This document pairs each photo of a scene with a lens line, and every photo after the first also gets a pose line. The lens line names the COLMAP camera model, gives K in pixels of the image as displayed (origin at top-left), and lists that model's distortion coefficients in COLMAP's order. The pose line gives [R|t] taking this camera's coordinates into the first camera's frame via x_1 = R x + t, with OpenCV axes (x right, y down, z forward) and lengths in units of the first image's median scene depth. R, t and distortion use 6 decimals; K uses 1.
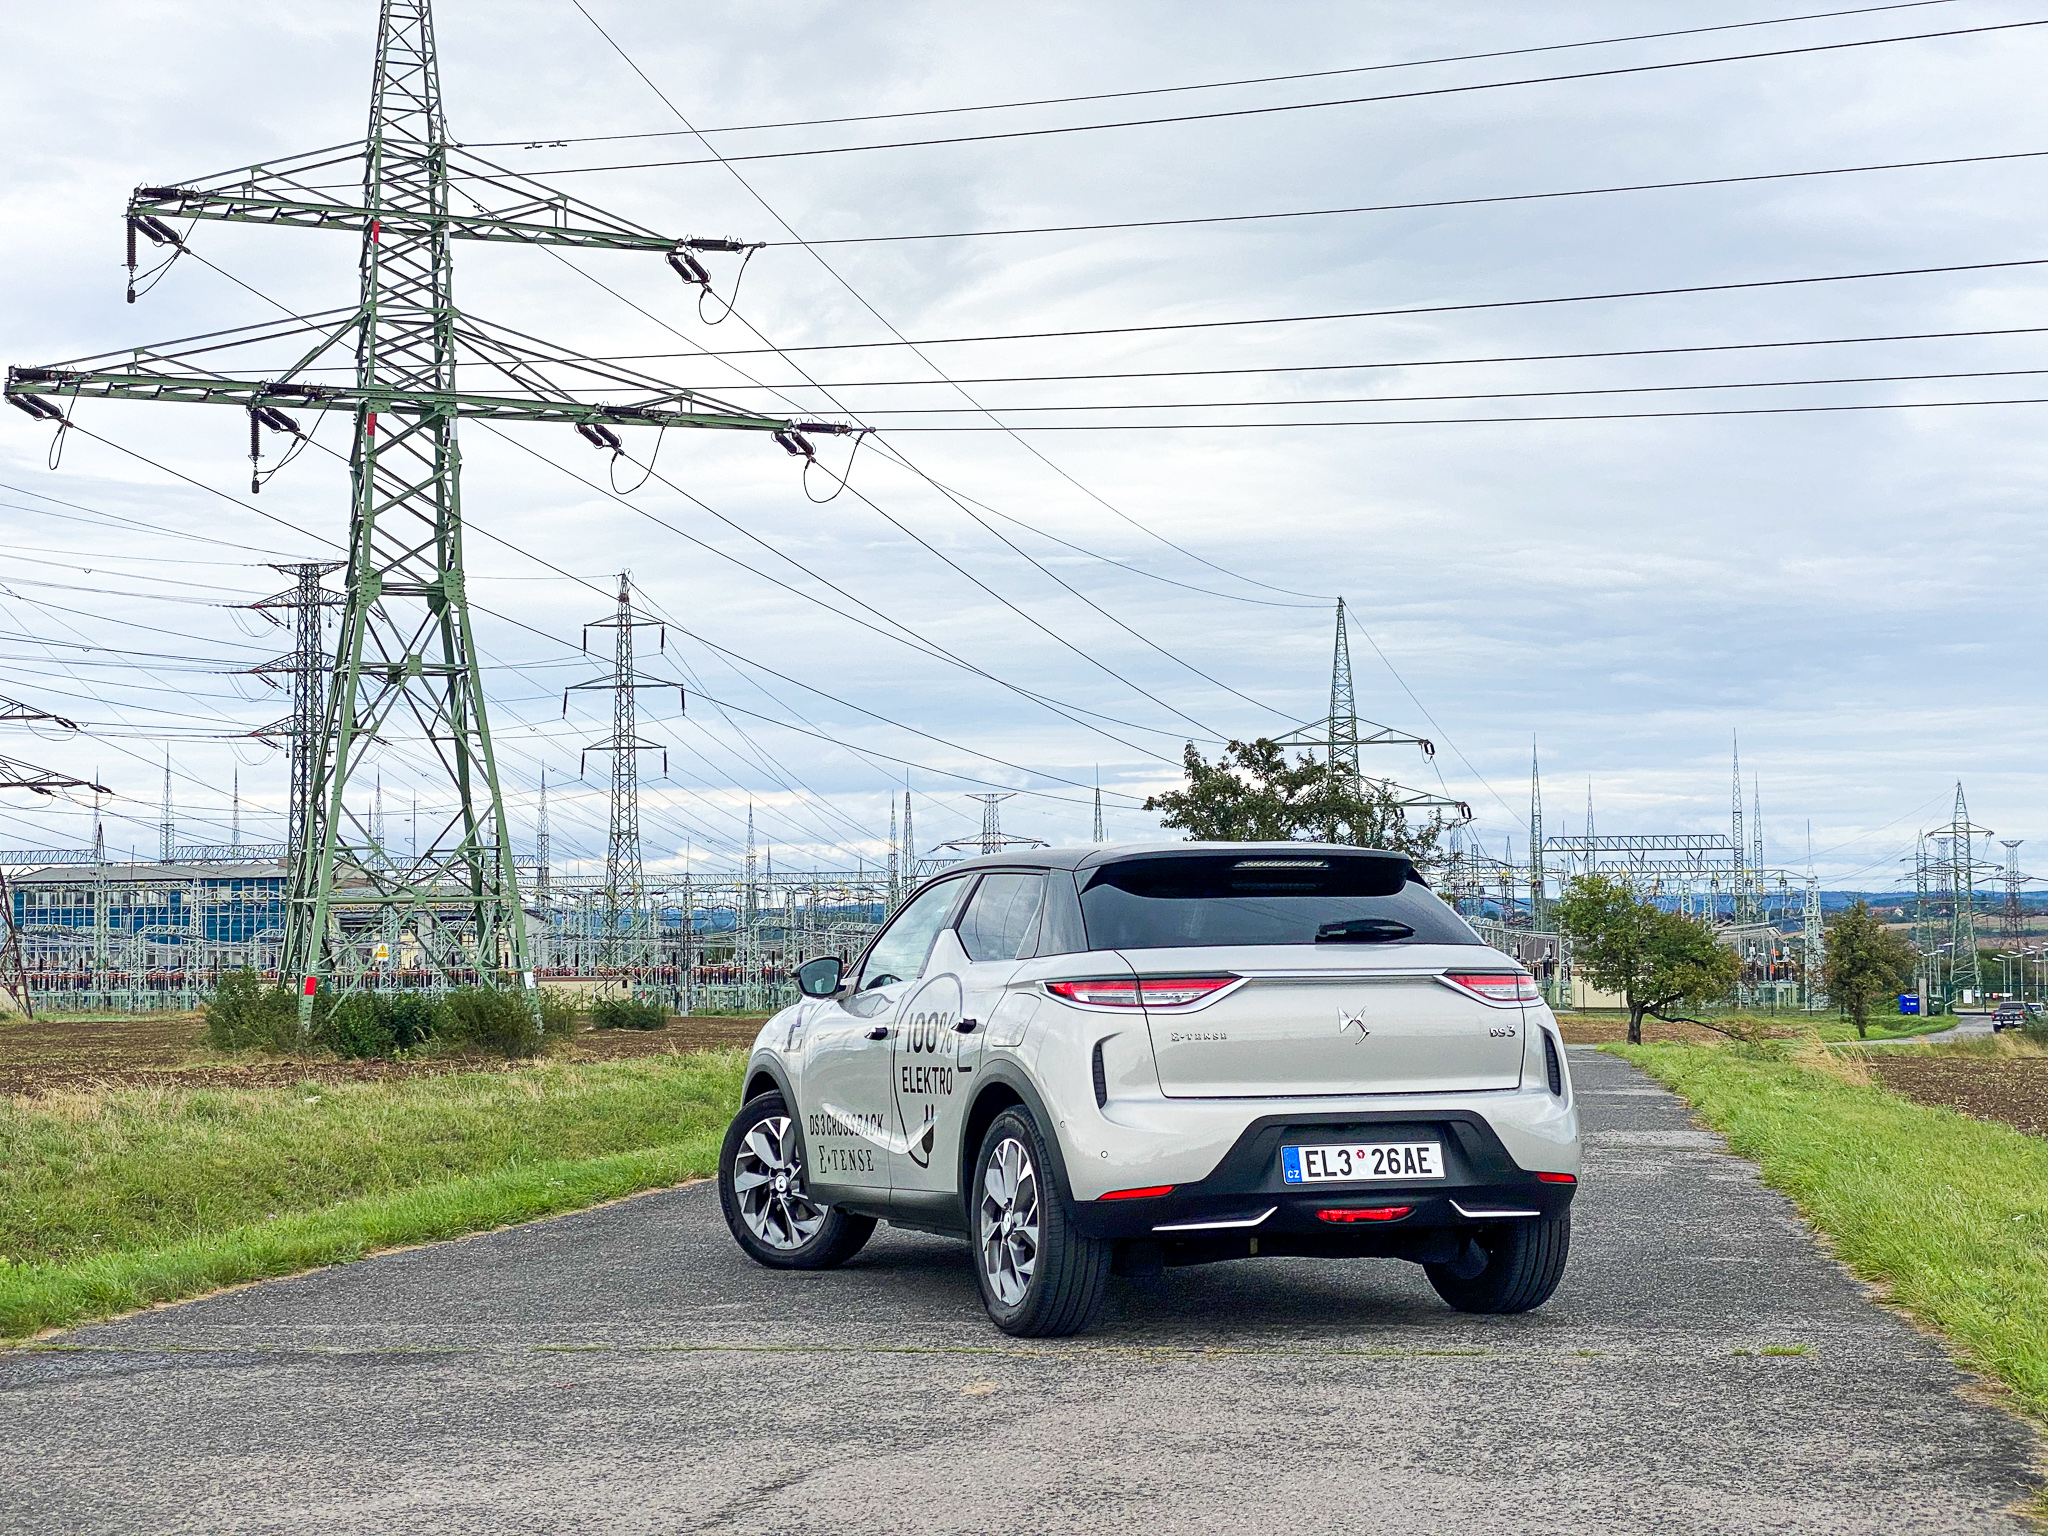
lens RADIAL K [[2843.3, 0, 1021.2], [0, 2843.3, 735.4], [0, 0, 1]] dist [0.180026, -0.425518]
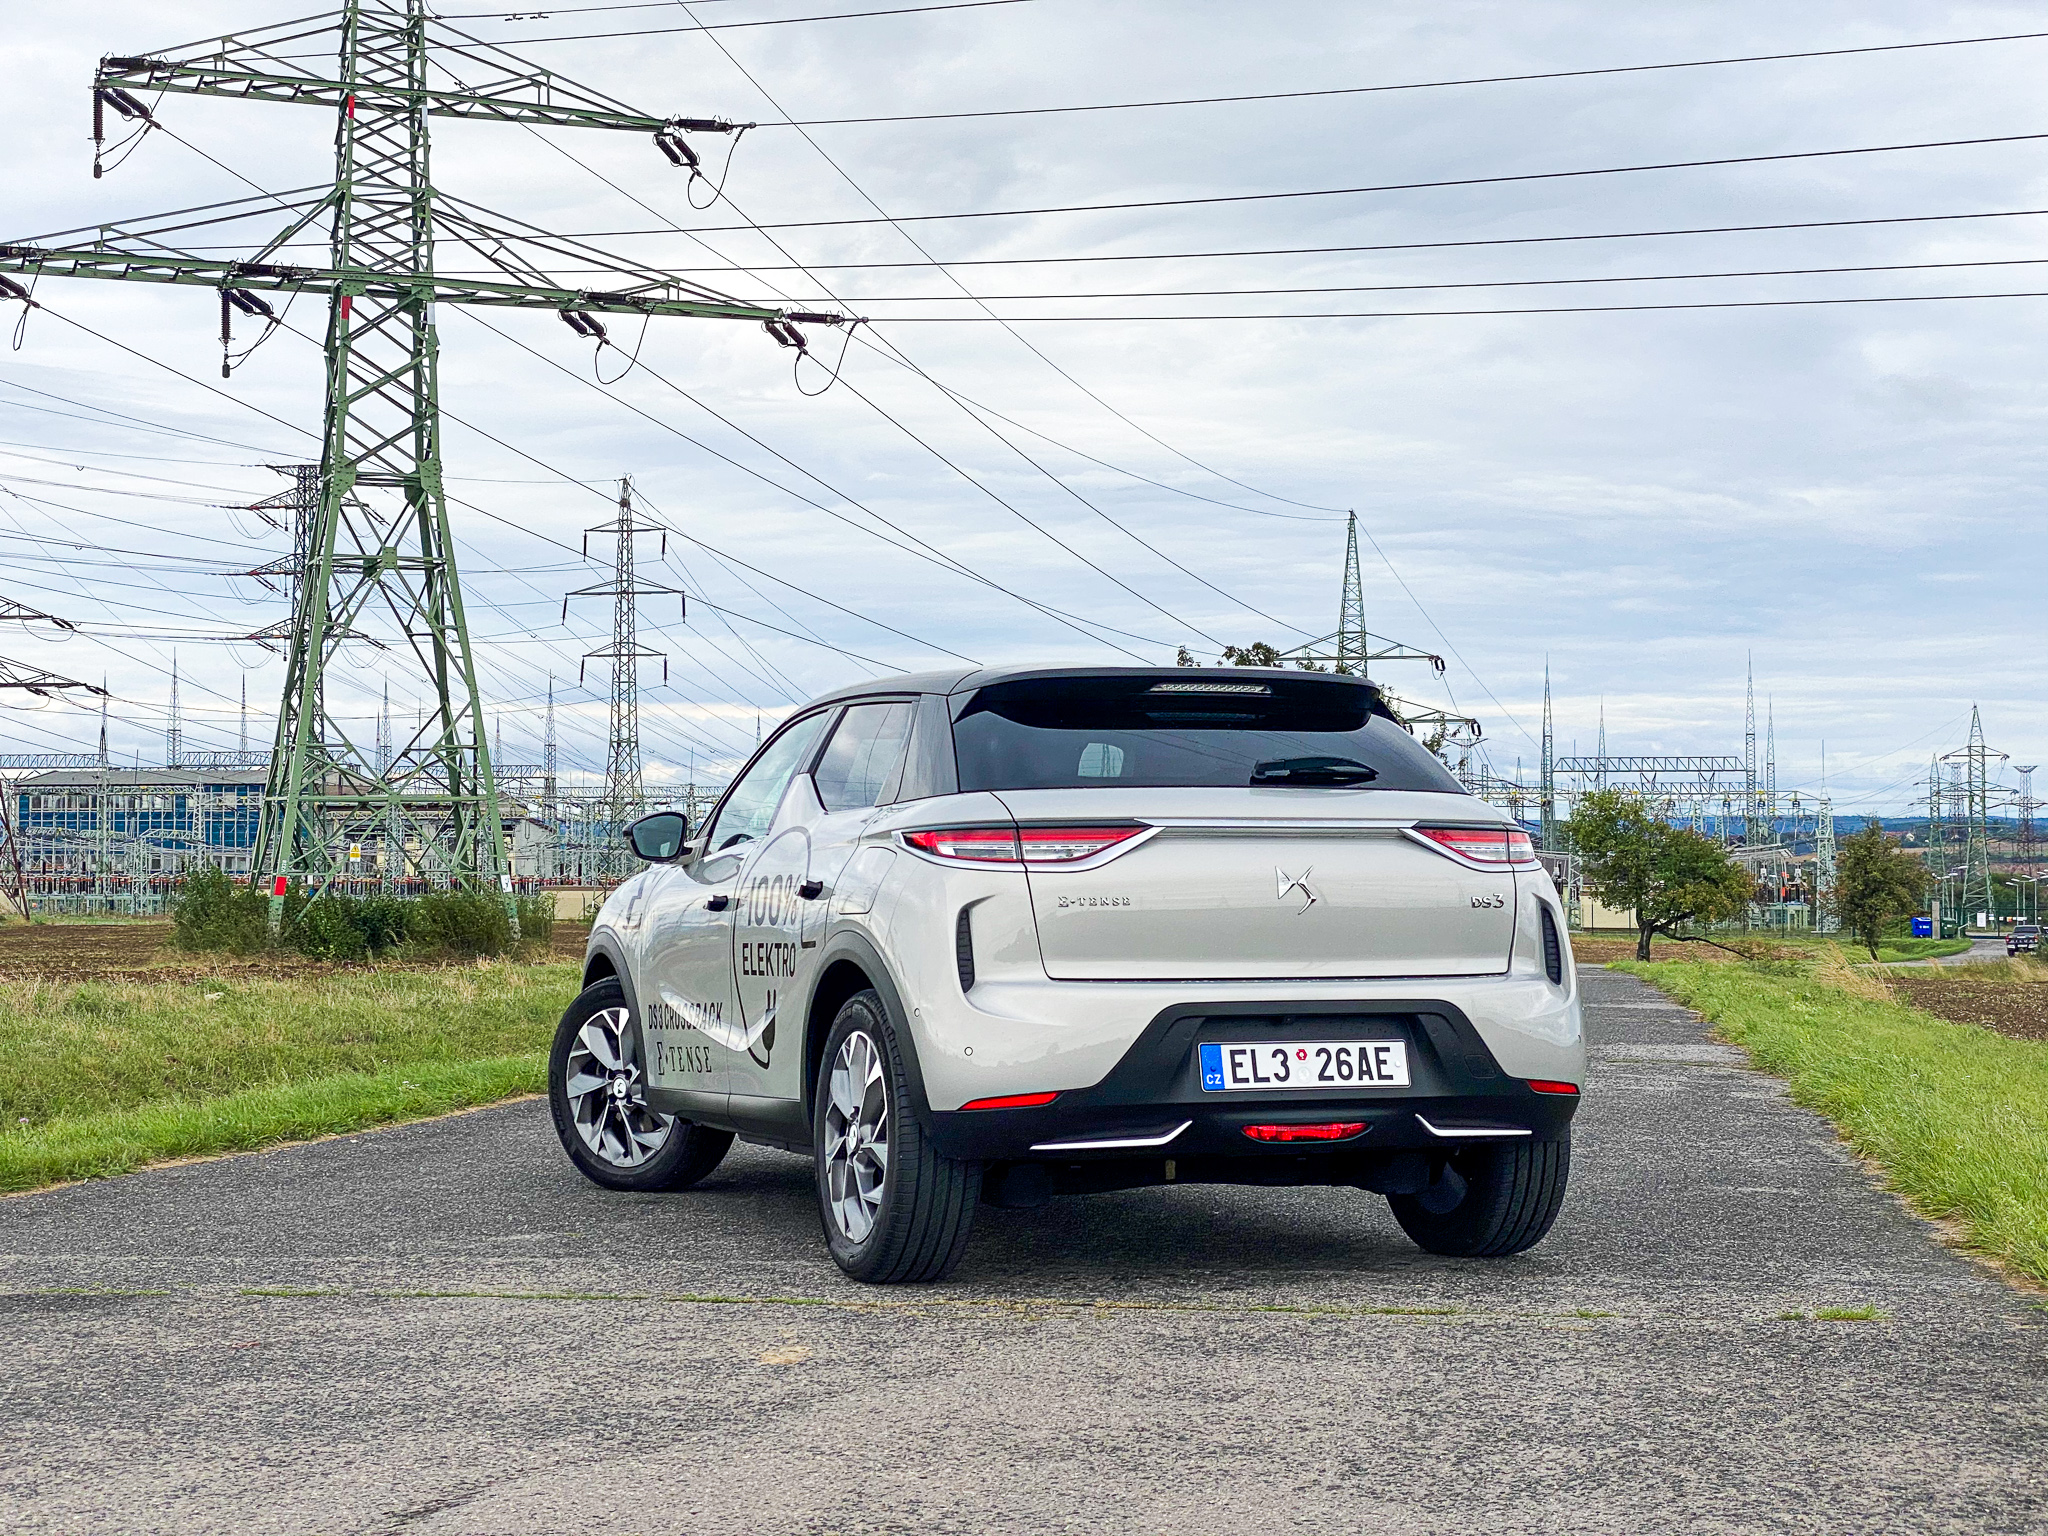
lens RADIAL K [[2843.3, 0, 1021.2], [0, 2843.3, 735.4], [0, 0, 1]] dist [0.180026, -0.425518]
pose [[0.999938, 0.010597, -0.003483, 0.005651], [-0.010491, 0.999518, 0.029225, 0.004840], [0.003791, -0.029186, 0.999567, 0.028983]]
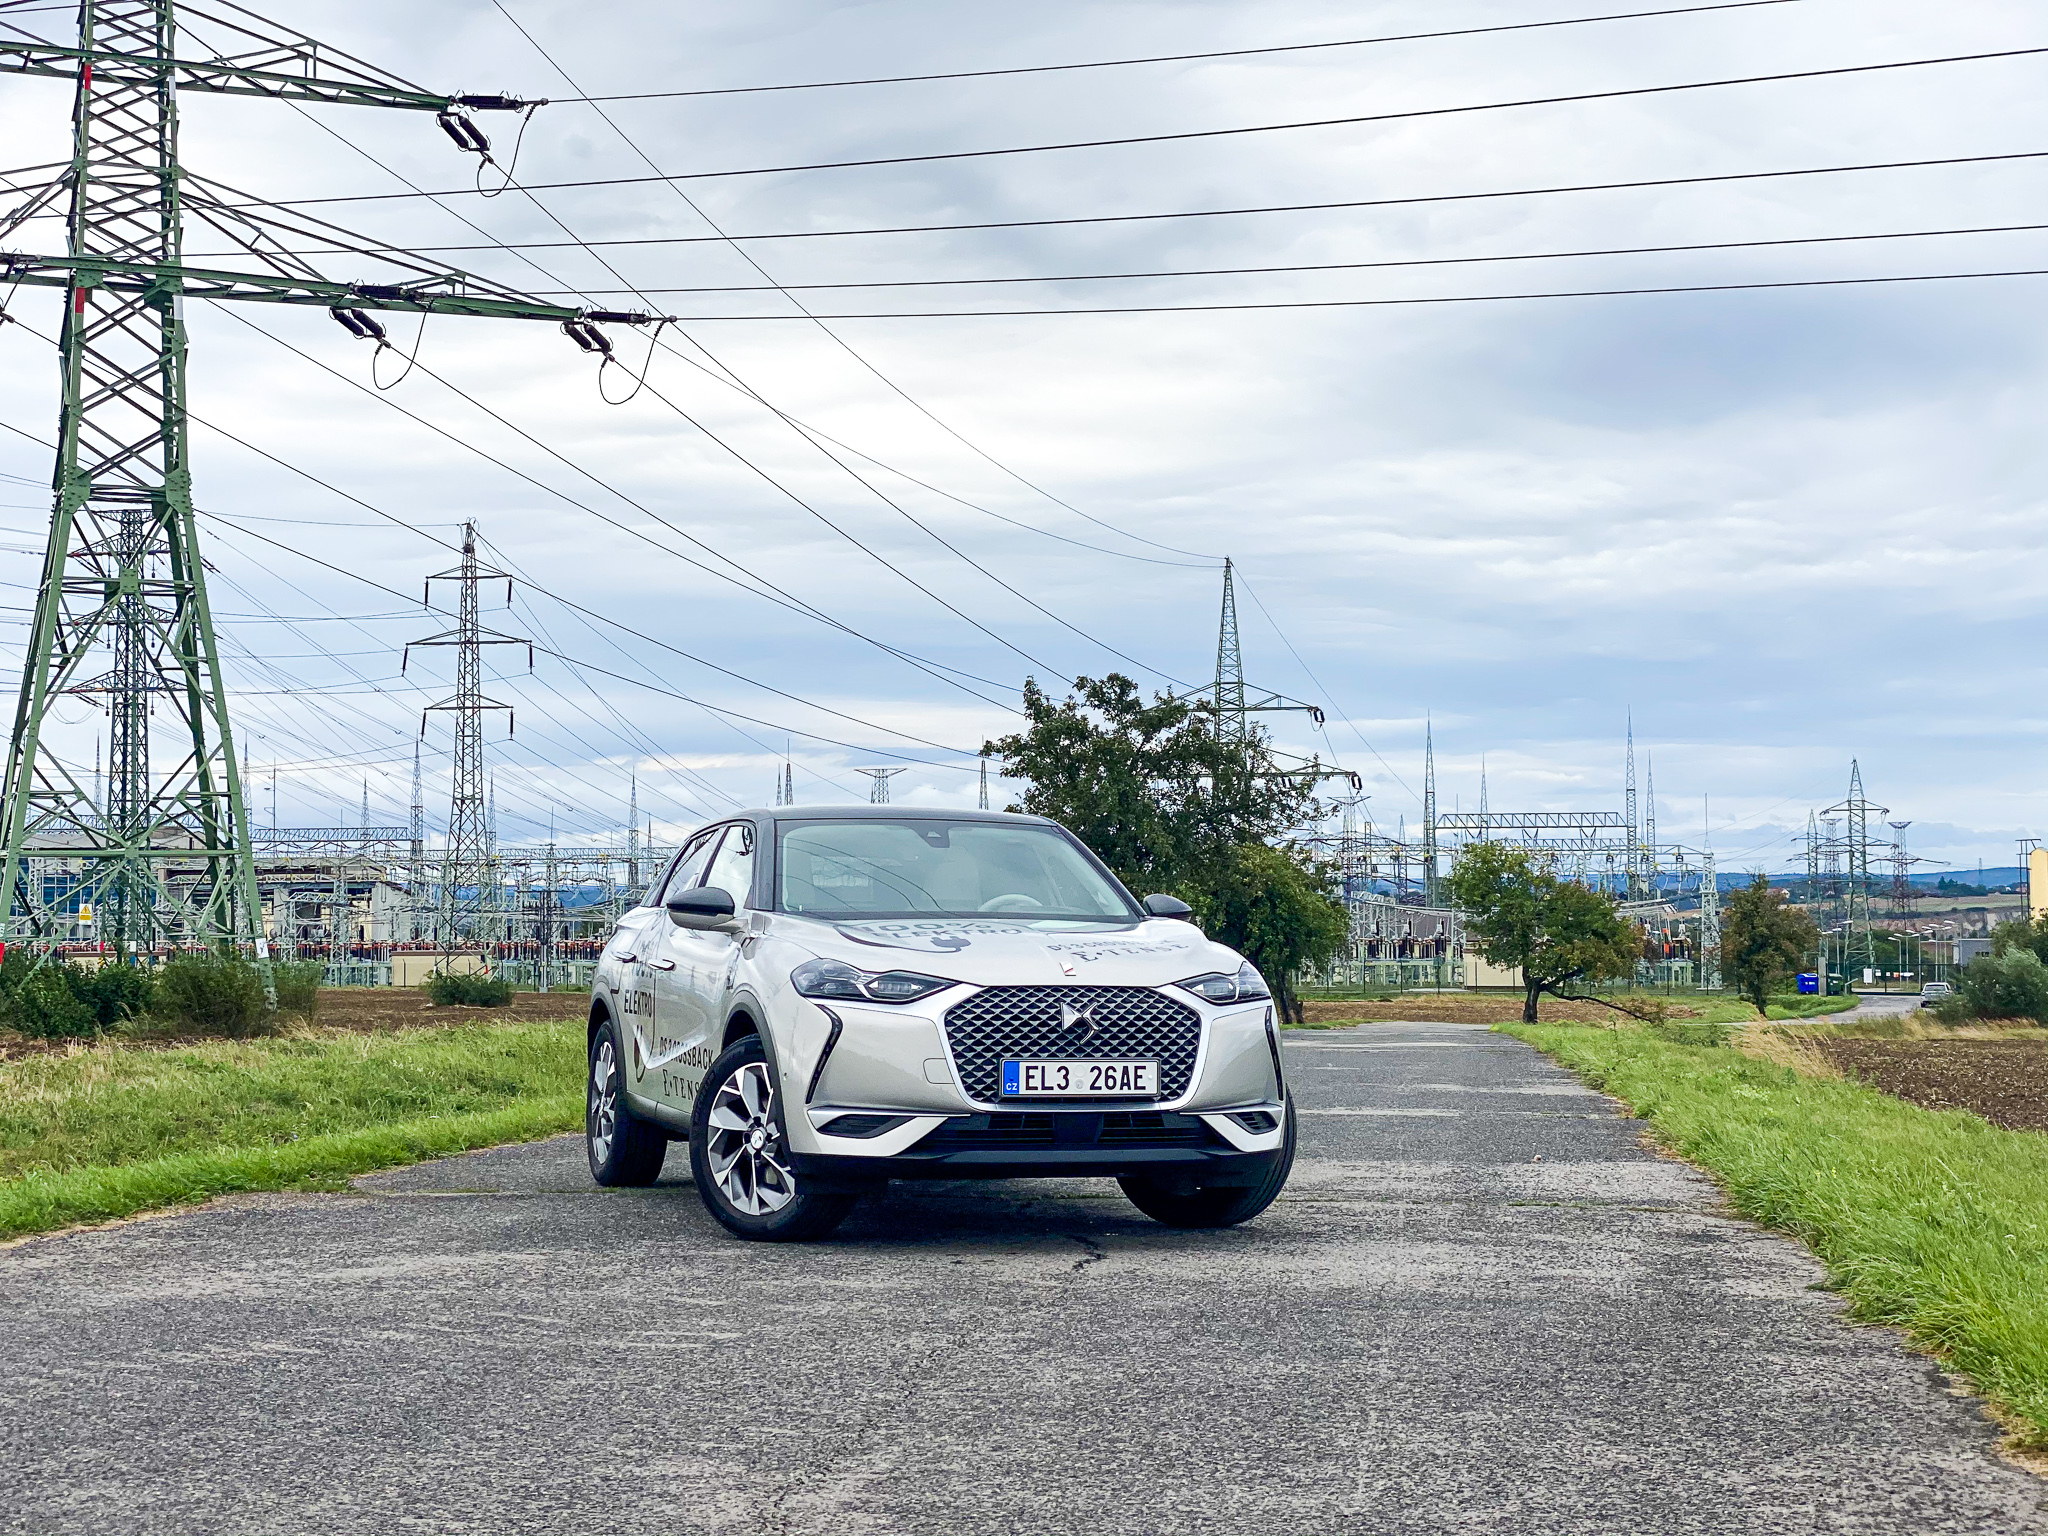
lens RADIAL K [[2843.3, 0, 1021.2], [0, 2843.3, 735.4], [0, 0, 1]] dist [0.180026, -0.425518]
pose [[0.999320, 0.006889, 0.036222, 0.023889], [-0.007163, 0.999947, 0.007446, 0.013056], [-0.036169, -0.007701, 0.999316, 0.123205]]
